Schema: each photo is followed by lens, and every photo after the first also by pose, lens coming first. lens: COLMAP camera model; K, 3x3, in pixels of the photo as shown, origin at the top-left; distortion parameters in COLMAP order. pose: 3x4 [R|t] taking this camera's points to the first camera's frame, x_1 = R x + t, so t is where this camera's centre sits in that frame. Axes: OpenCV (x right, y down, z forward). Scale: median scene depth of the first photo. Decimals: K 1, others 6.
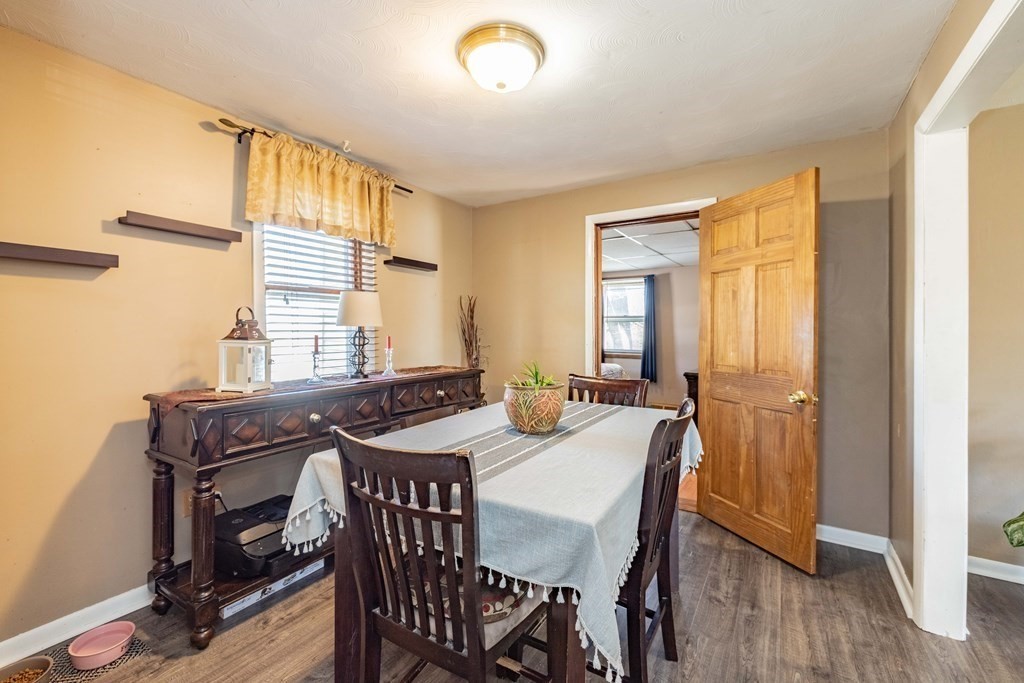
lens RADIAL K [[439.6, 0, 511.1], [0, 439.6, 339.9], [0, 0, 1]] dist [0.020321, 0.000117]
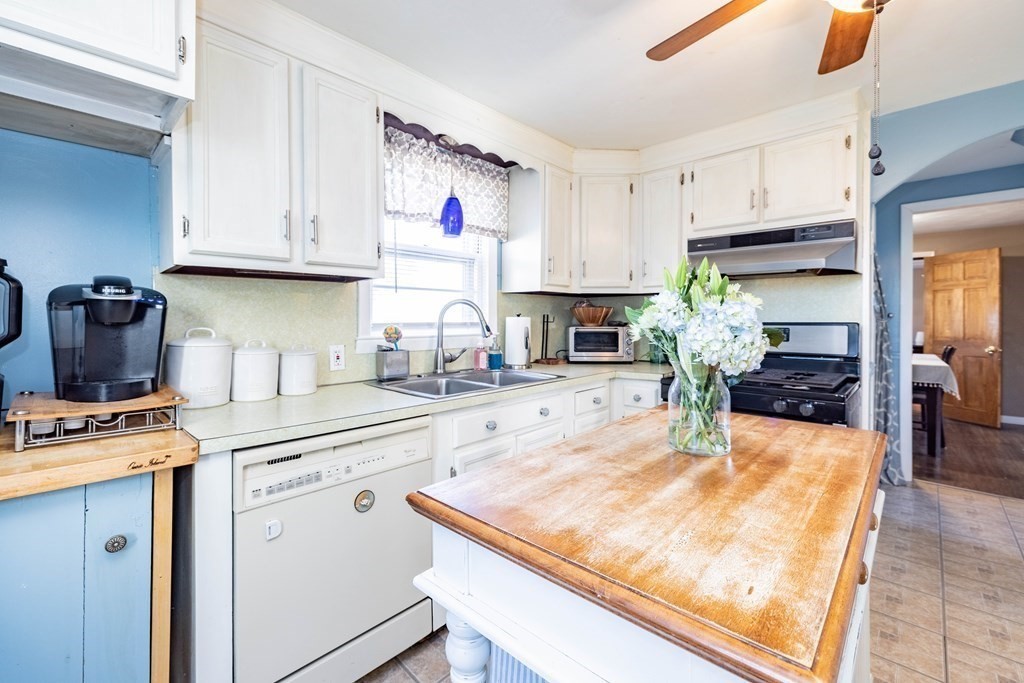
lens RADIAL K [[439.6, 0, 509.4], [0, 439.6, 320.8], [0, 0, 1]] dist [0.020321, 0.000117]
pose [[0.977504, 0.007433, -0.210785, -1.053449], [-0.010914, 0.999823, -0.015355, 0.038534], [0.210634, 0.017310, 0.977412, -1.464082]]
